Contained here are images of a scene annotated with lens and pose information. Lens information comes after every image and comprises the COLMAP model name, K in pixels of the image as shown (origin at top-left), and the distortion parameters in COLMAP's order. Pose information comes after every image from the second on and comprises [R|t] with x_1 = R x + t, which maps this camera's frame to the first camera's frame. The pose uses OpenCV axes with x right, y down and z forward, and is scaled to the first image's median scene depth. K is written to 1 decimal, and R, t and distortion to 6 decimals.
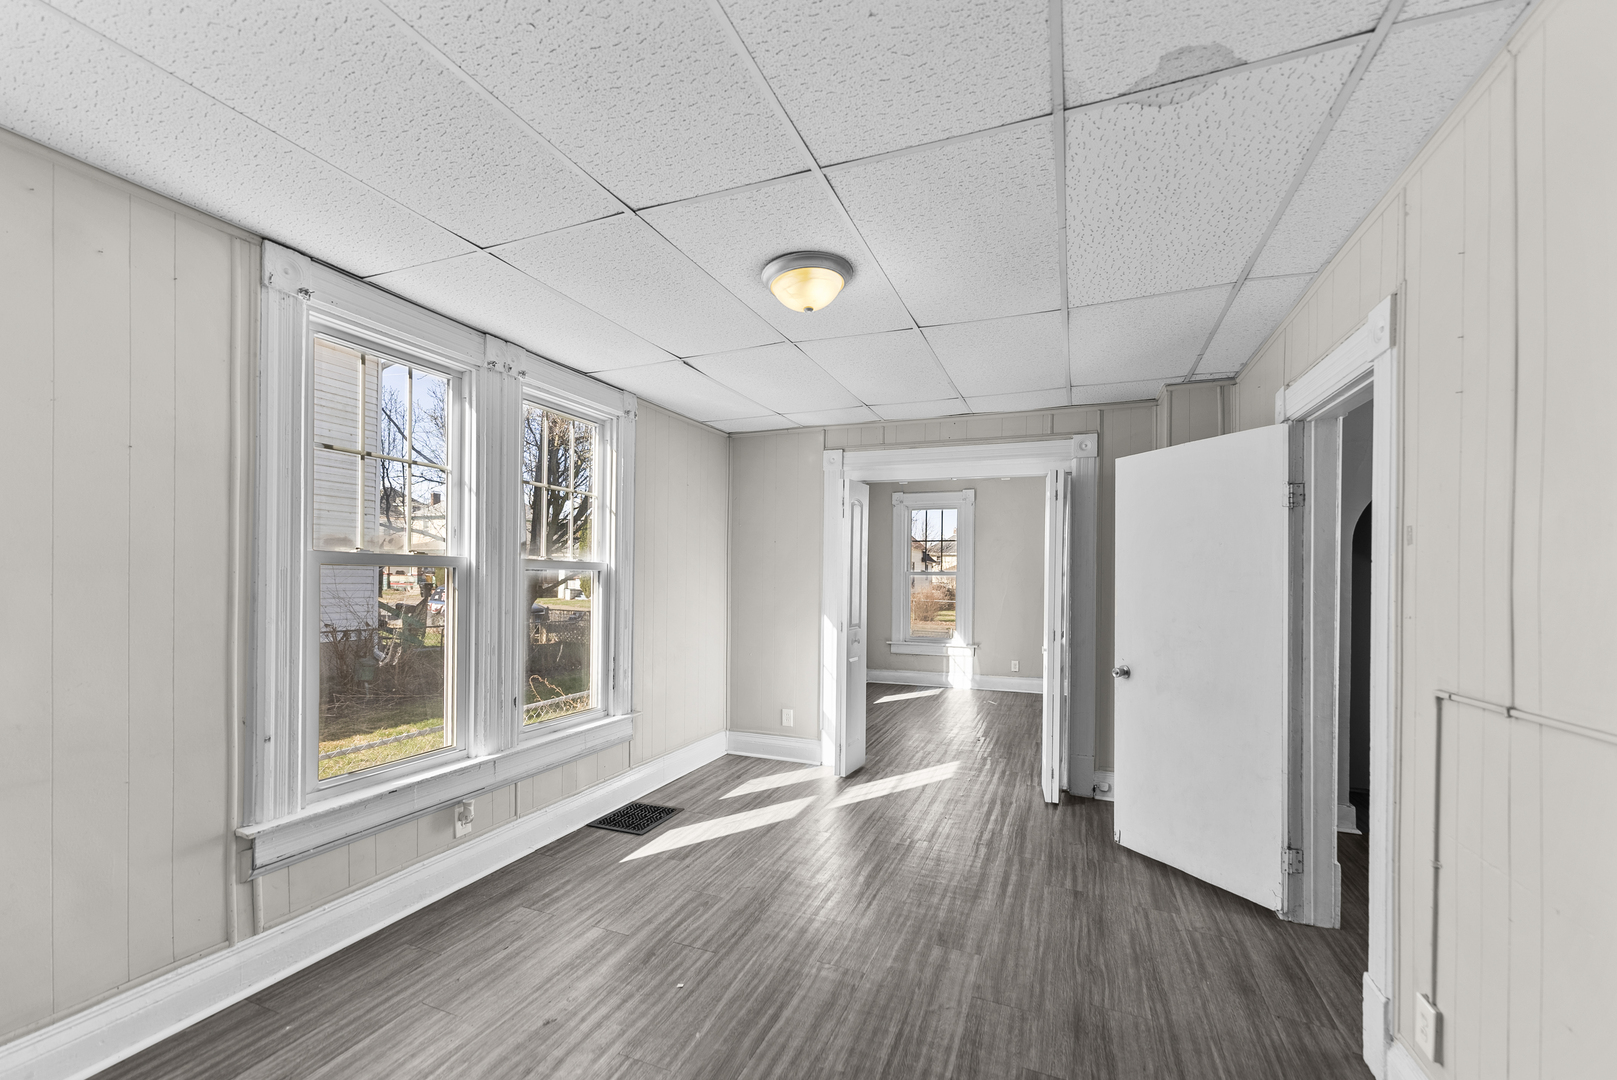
lens RADIAL K [[656.3, 0, 810.5], [0, 656.3, 575.0], [0, 0, 1]] dist [0.001479, -0.000187]
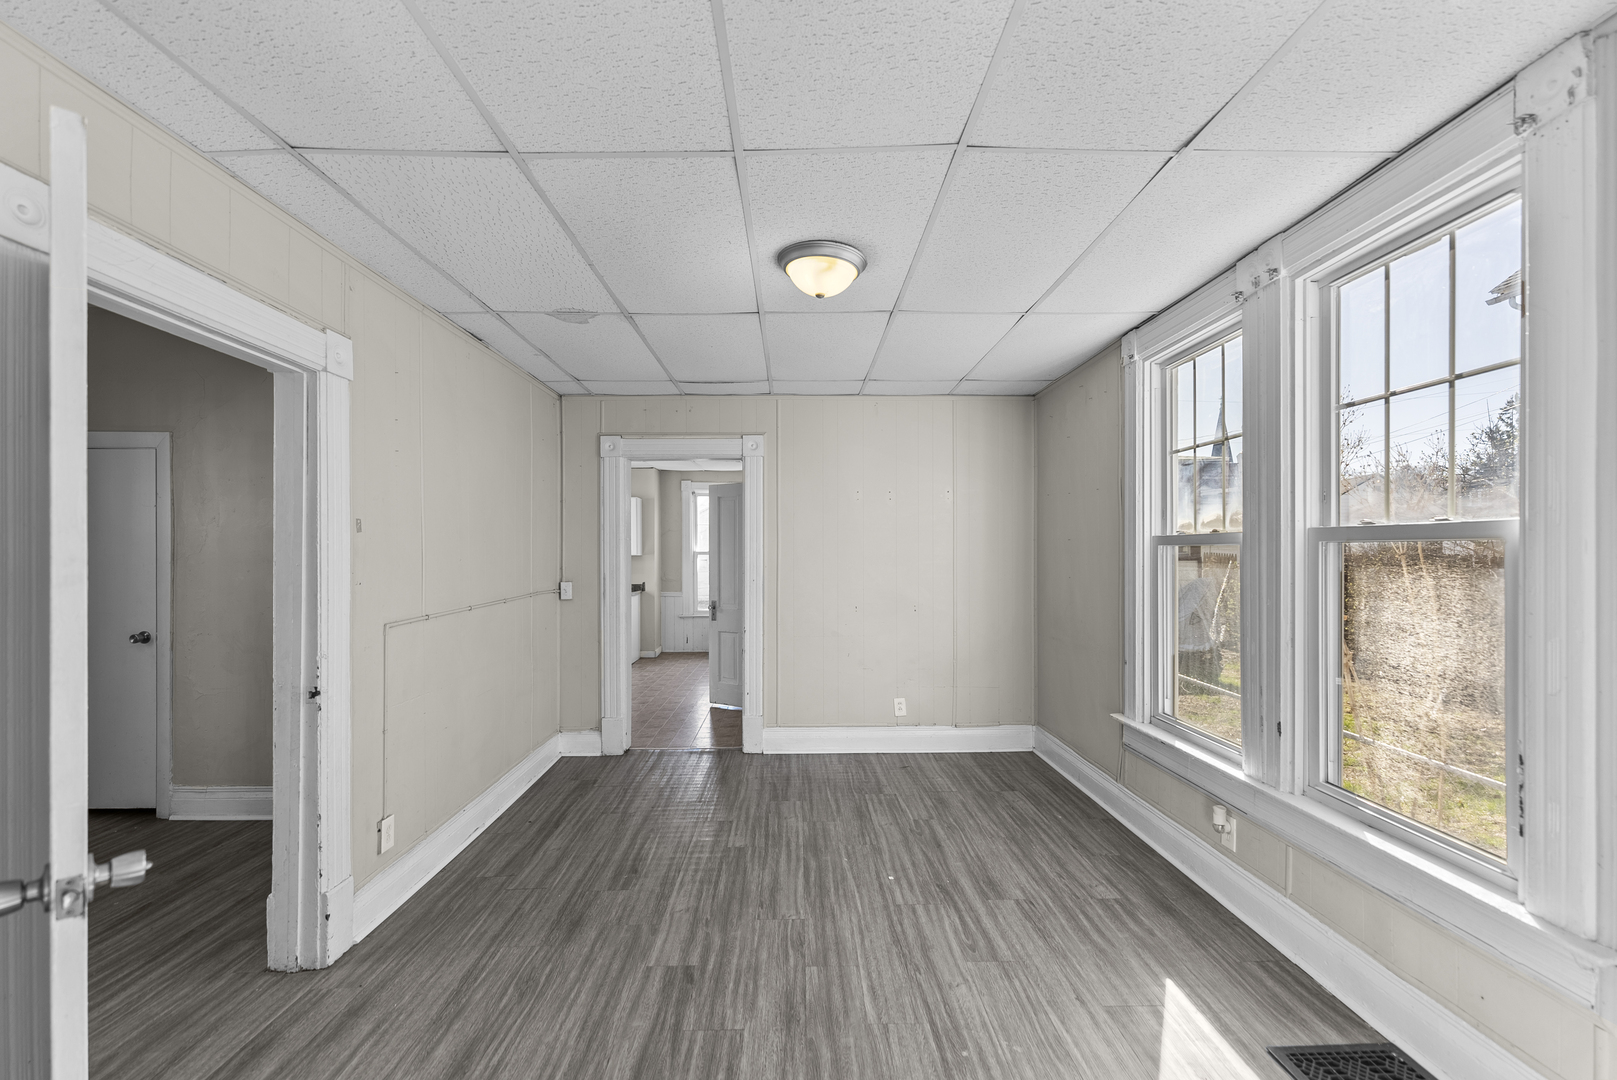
lens RADIAL K [[656.3, 0, 805.2], [0, 656.3, 552.4], [0, 0, 1]] dist [0.001479, -0.000187]
pose [[-0.921197, -0.002974, -0.389085, 0.425518], [0.000390, 0.999963, -0.008566, 0.005719], [0.389096, -0.008043, -0.921162, 1.991115]]
